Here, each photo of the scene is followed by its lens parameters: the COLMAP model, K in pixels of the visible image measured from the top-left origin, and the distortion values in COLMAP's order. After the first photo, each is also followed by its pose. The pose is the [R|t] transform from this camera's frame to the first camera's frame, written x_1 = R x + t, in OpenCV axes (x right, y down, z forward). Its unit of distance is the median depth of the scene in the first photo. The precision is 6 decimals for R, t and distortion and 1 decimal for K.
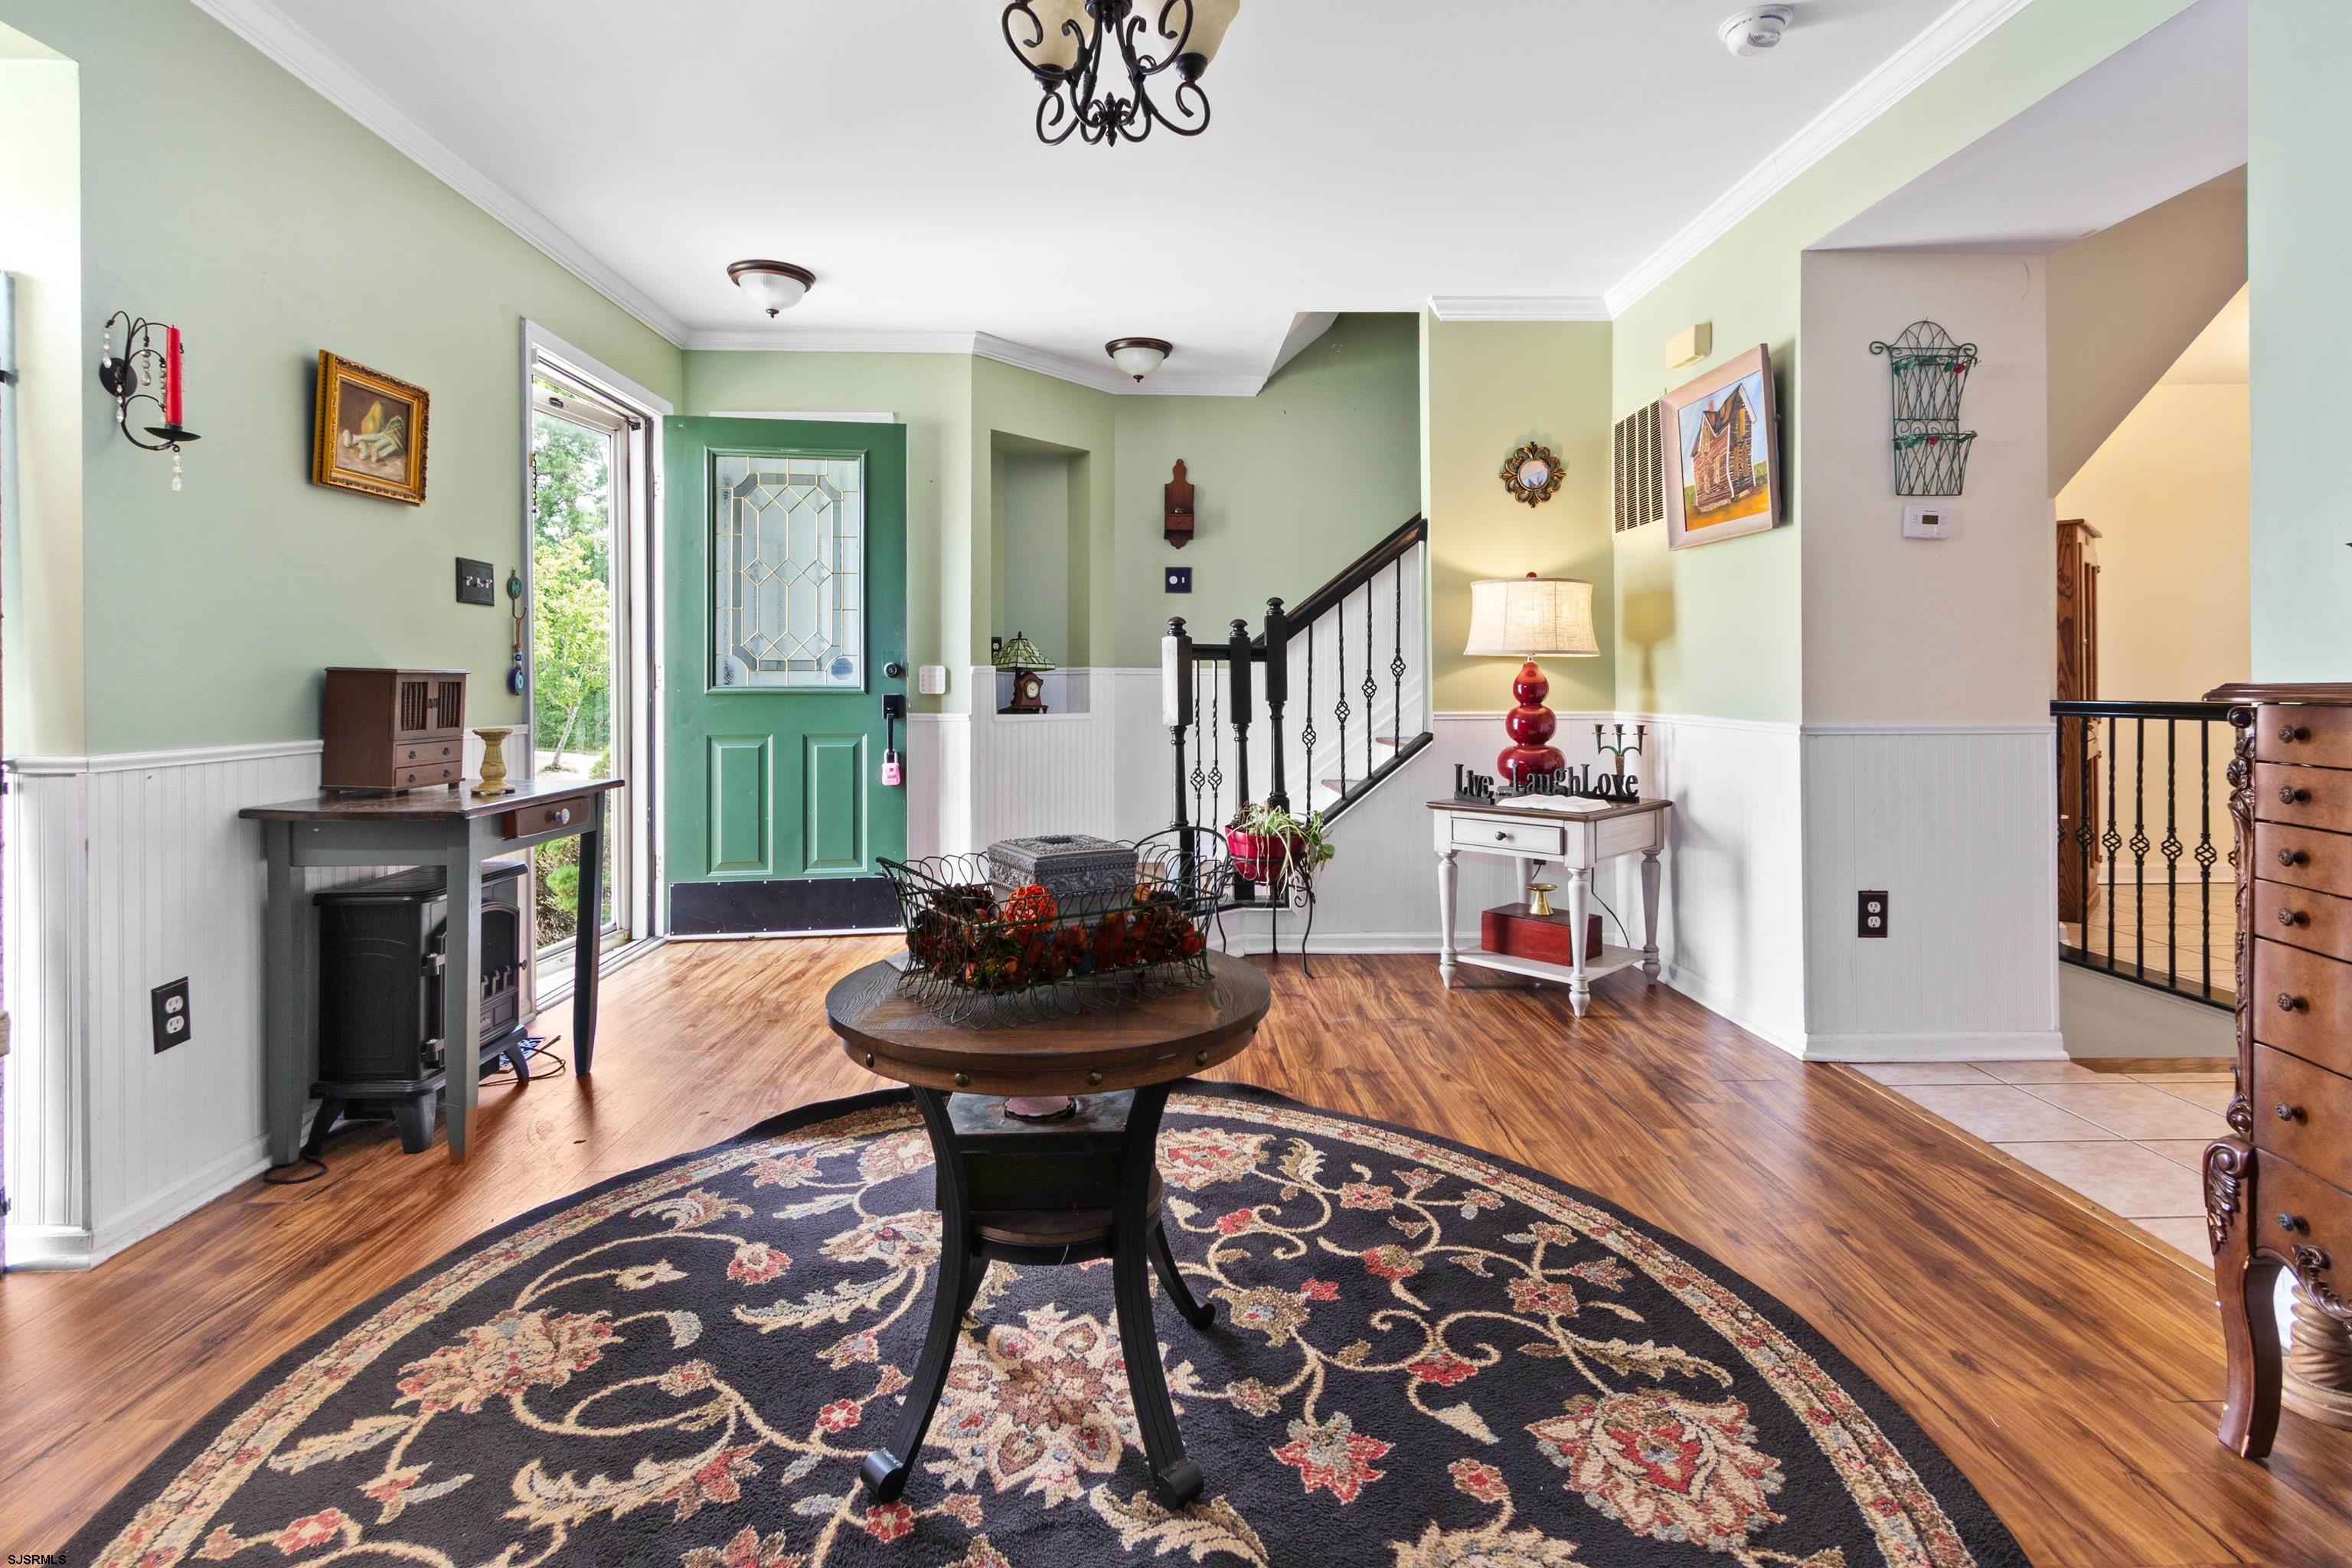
lens RADIAL K [[1078.5, 0, 1169.1], [0, 1078.5, 801.5], [0, 0, 1]] dist [0.005939, -0.000999]
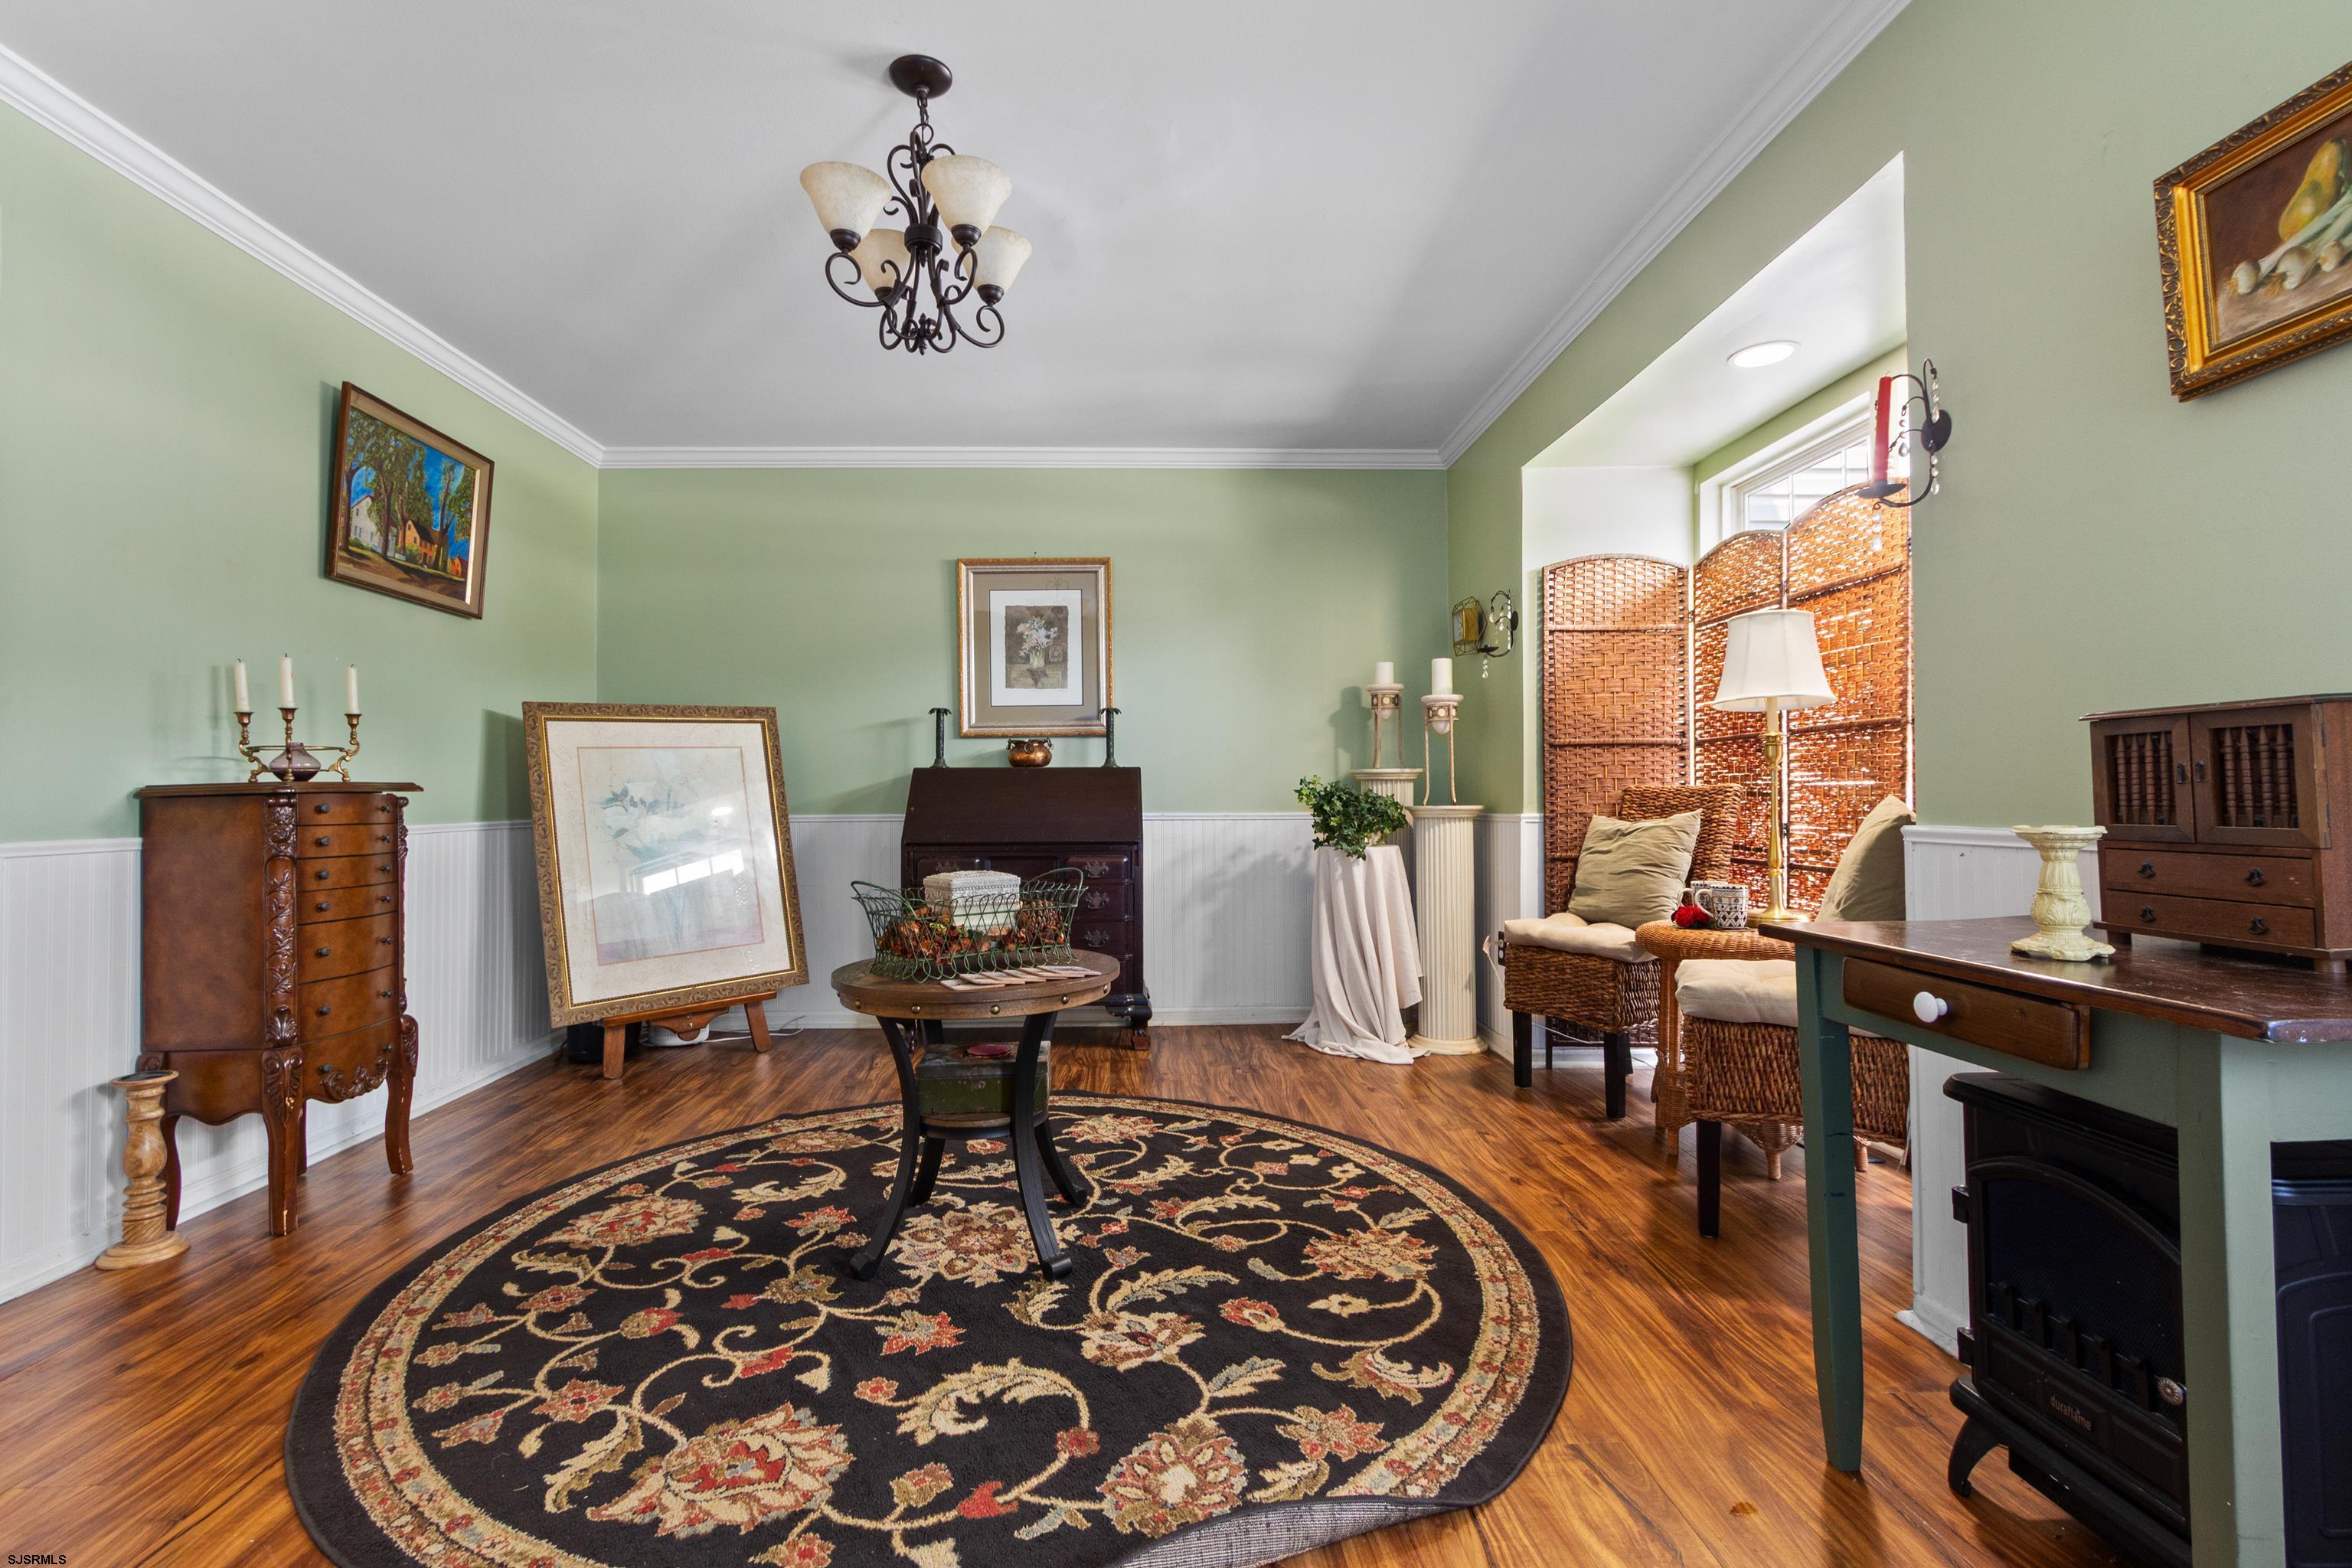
lens RADIAL K [[1089.1, 0, 1163.5], [0, 1089.1, 785.5], [0, 0, 1]] dist [0.007184, -0.001009]
pose [[-0.999746, 0.014787, -0.017019, -0.294141], [0.013004, 0.994854, 0.100476, -0.202538], [0.018417, 0.100229, -0.994794, 2.084134]]
